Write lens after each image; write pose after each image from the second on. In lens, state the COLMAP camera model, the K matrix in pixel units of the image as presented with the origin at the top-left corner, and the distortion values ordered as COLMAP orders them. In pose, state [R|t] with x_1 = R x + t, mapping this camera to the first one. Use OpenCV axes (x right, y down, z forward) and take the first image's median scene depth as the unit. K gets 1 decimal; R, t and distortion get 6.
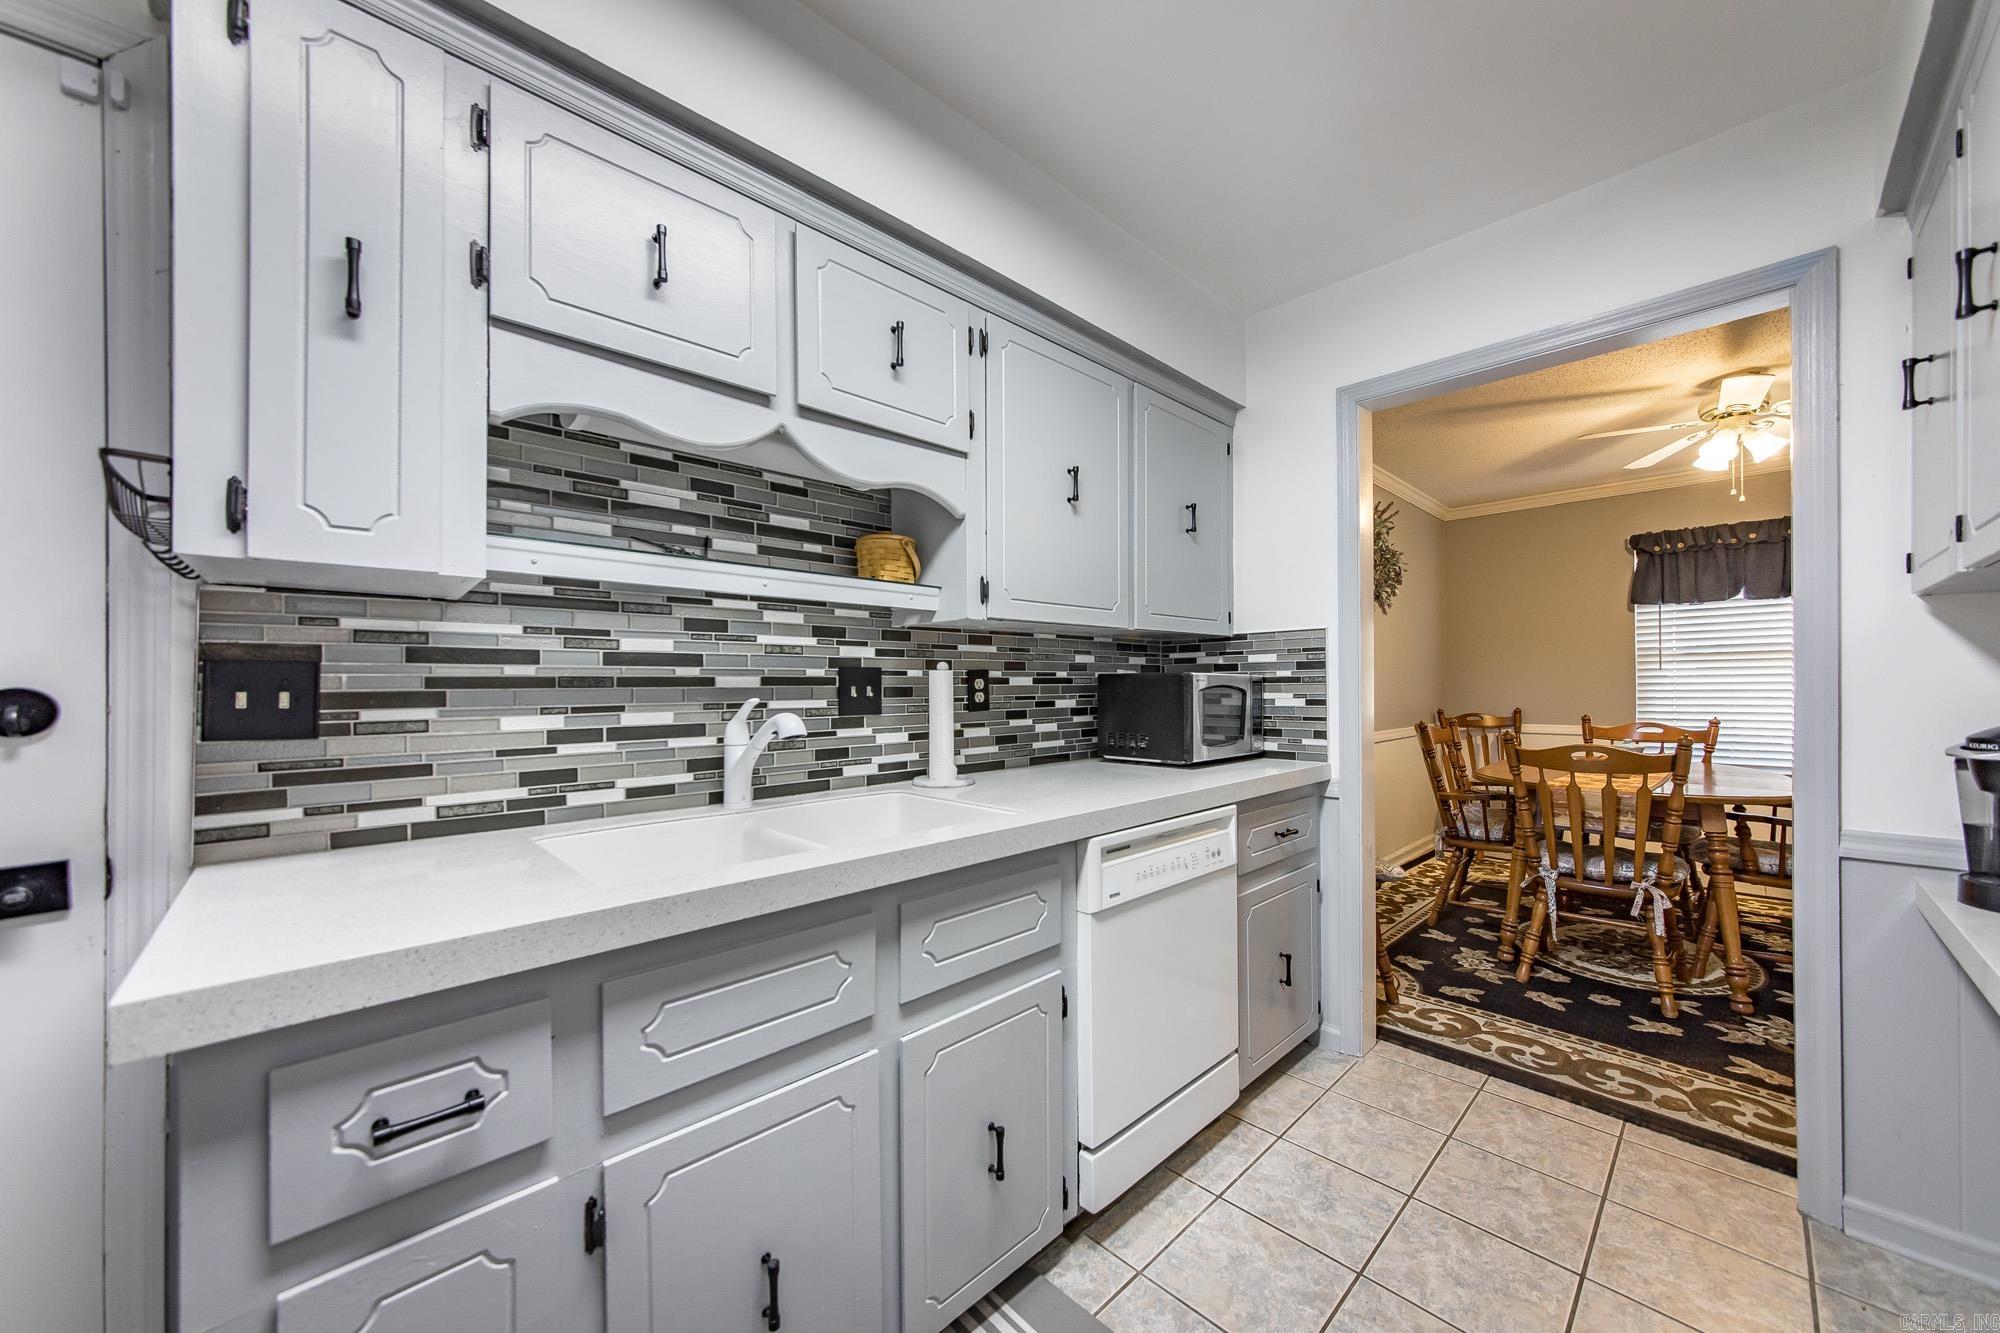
lens RADIAL K [[719.6, 0, 980.7], [0, 719.6, 685.3], [0, 0, 1]] dist [-0.007255, 0.001520]
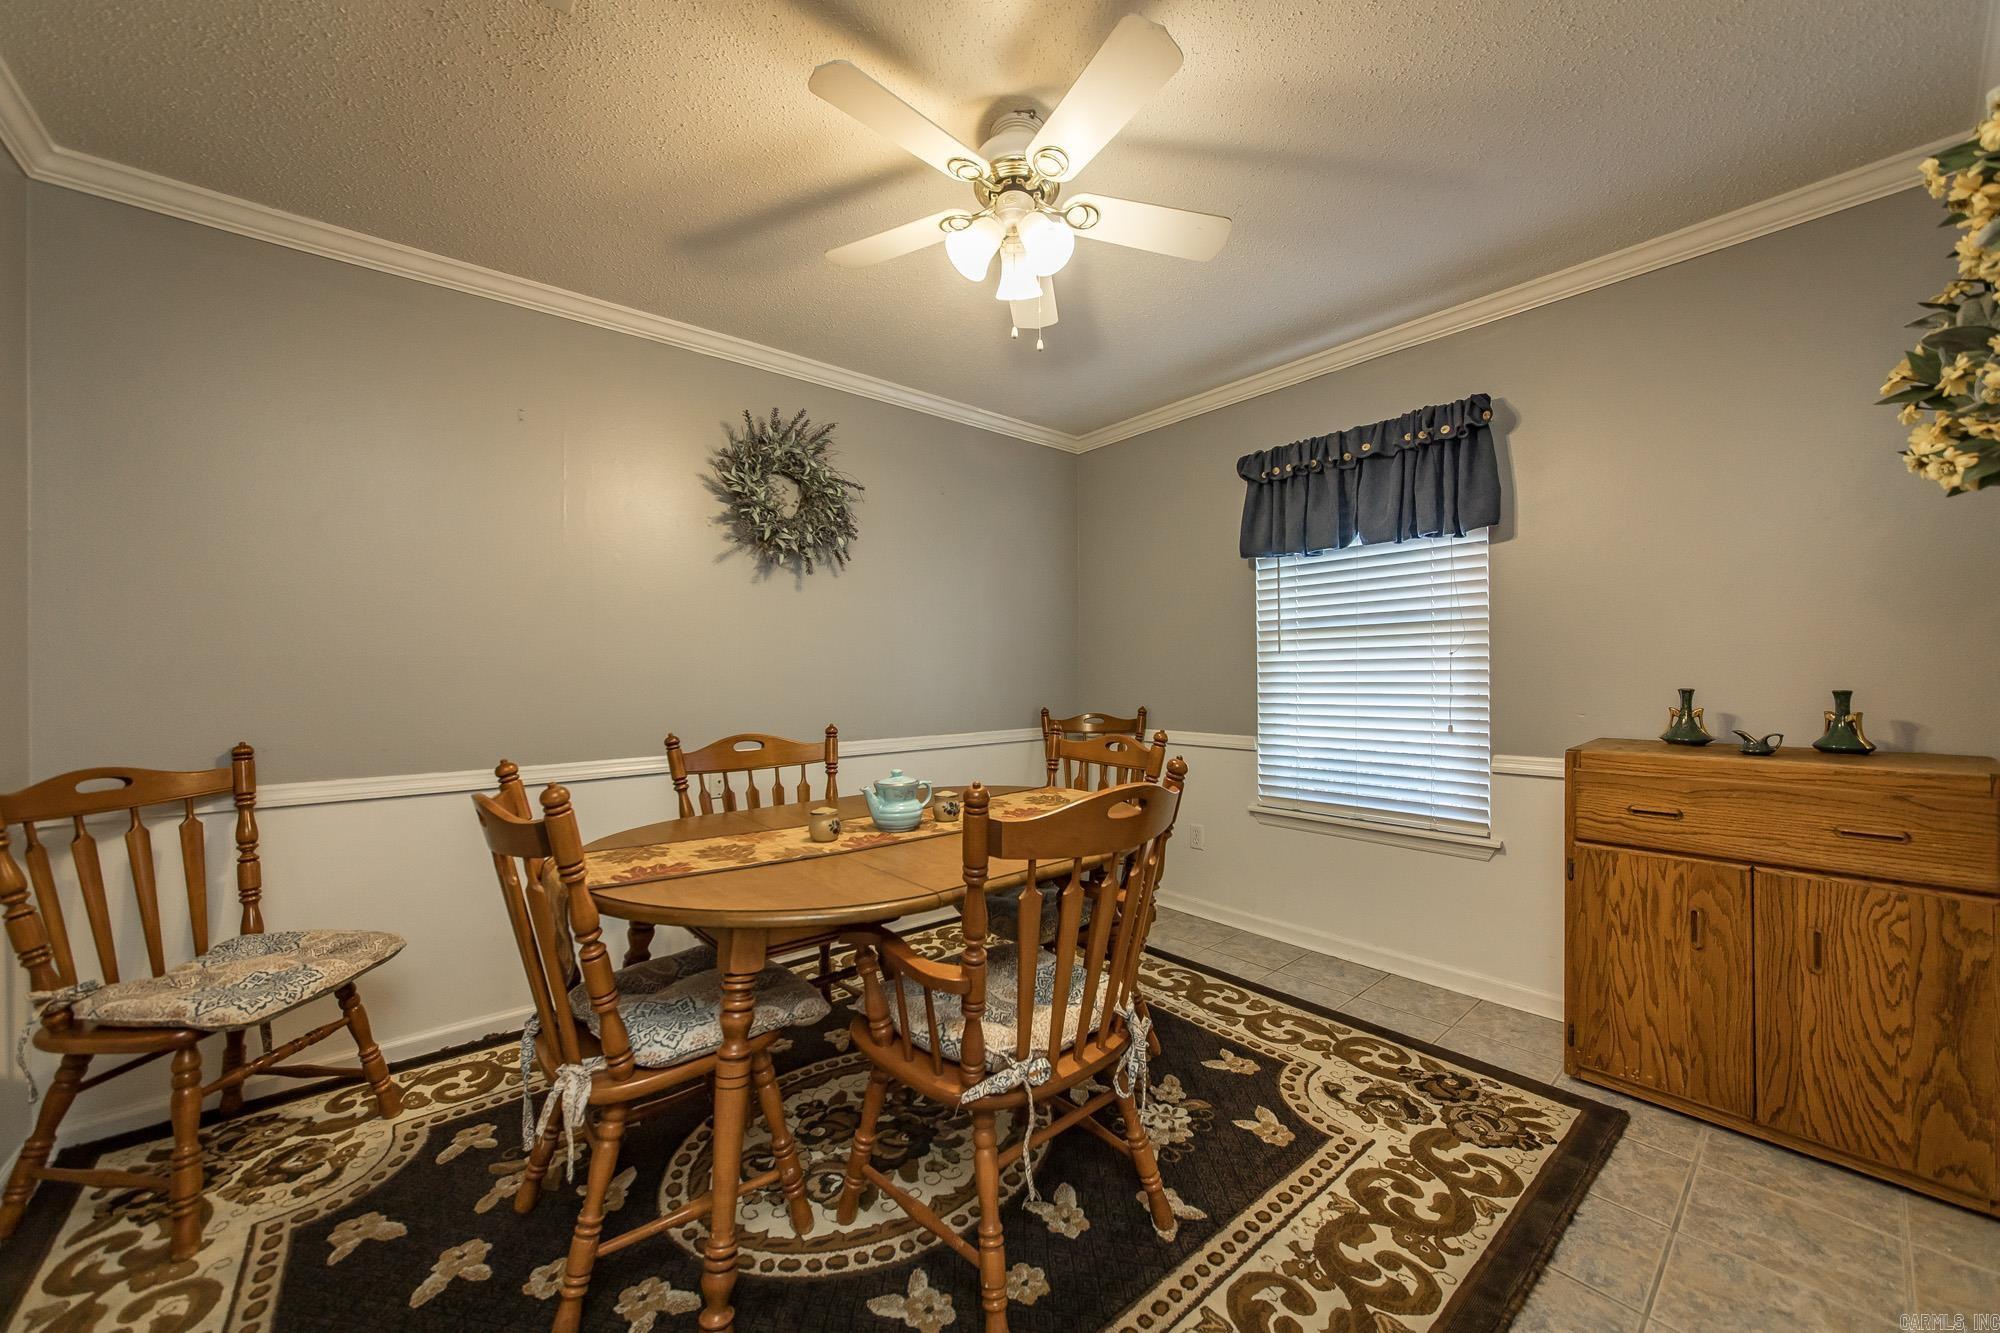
lens RADIAL K [[719.6, 0, 1000.0], [0, 719.6, 673.3], [0, 0, 1]] dist [-0.007255, 0.001520]
pose [[0.996562, 0.002609, -0.082811, 1.410336], [-0.002344, 0.999992, 0.003298, -0.008869], [0.082819, -0.003093, 0.996560, 0.564730]]
